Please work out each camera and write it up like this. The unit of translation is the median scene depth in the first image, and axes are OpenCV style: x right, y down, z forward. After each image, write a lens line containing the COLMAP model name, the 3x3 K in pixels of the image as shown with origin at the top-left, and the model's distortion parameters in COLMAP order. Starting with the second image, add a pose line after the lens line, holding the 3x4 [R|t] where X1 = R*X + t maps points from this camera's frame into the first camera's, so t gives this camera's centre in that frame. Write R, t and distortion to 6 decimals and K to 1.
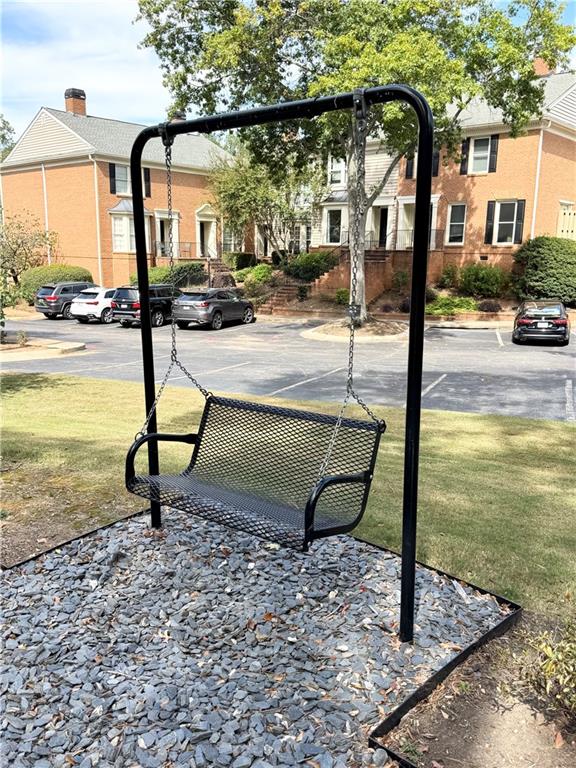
lens RADIAL K [[648.0, 0, 289.7], [0, 648.0, 386.5], [0, 0, 1]] dist [0.039987, -0.004799]
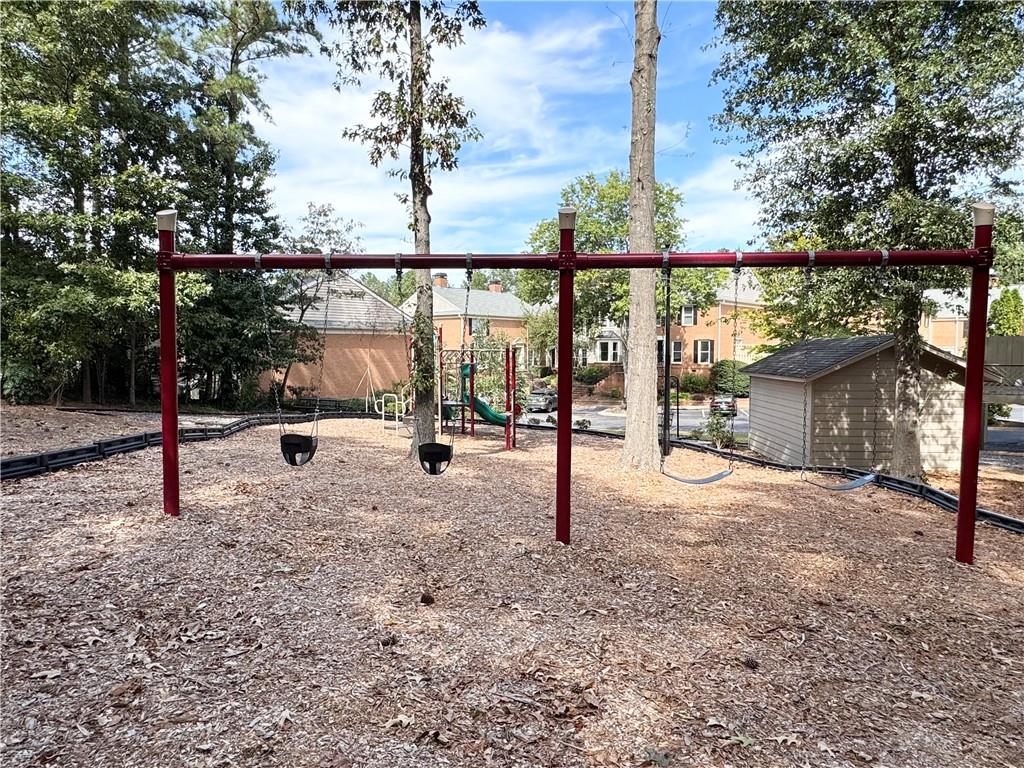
lens RADIAL K [[618.7, 0, 507.9], [0, 618.7, 385.0], [0, 0, 1]] dist [0.003613, 0.000141]
pose [[0.999768, -0.016984, -0.013252, -0.193256], [0.014851, 0.989011, -0.147091, 0.084692], [0.015605, 0.146860, 0.989034, -0.694101]]
